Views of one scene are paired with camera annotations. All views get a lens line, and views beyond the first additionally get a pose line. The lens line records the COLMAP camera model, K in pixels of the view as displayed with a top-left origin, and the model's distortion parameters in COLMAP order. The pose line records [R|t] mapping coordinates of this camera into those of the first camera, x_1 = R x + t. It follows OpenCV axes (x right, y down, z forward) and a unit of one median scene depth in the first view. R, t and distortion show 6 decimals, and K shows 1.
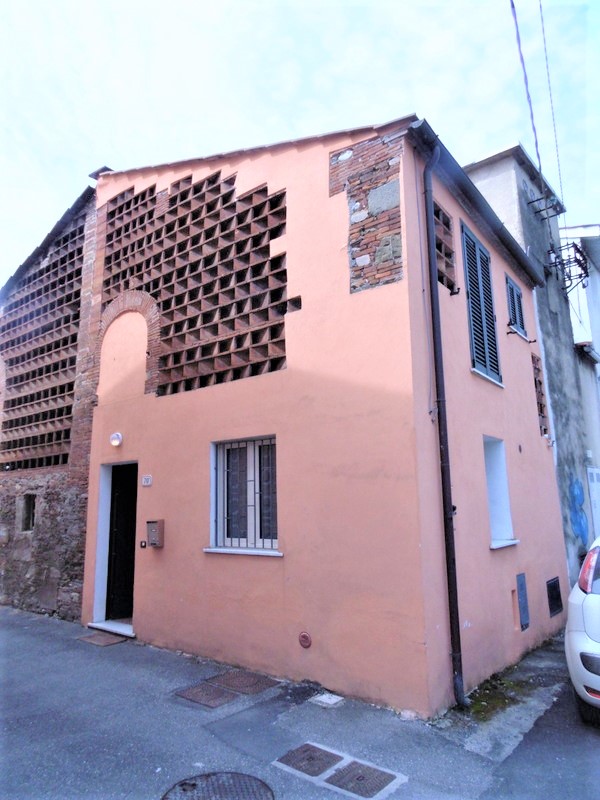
lens RADIAL K [[528.0, 0, 300.8], [0, 528.0, 401.3], [0, 0, 1]] dist [0.018027, -0.016310]
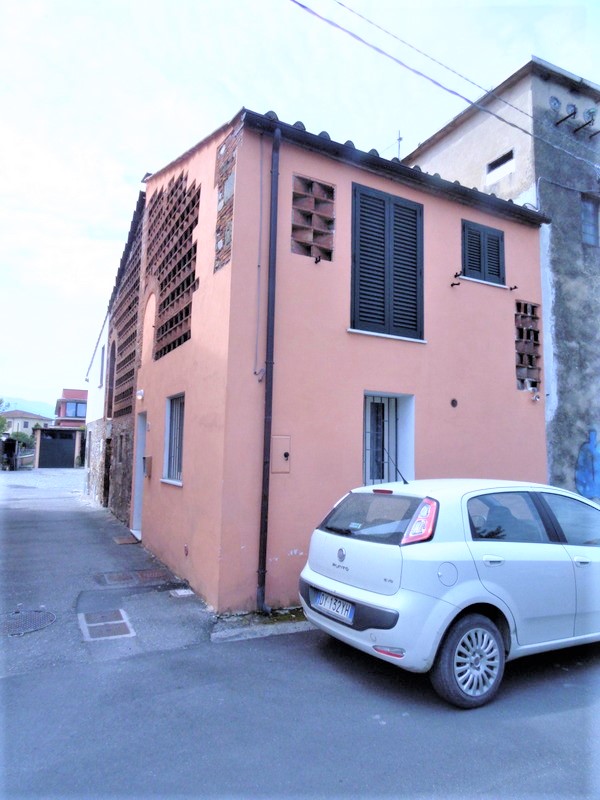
lens RADIAL K [[528.0, 0, 294.9], [0, 528.0, 400.7], [0, 0, 1]] dist [0.018027, -0.016310]
pose [[0.909736, 0.002186, -0.415182, 0.733191], [0.036299, 0.995738, 0.084780, -0.013068], [0.413598, -0.092198, 0.905779, -0.030231]]
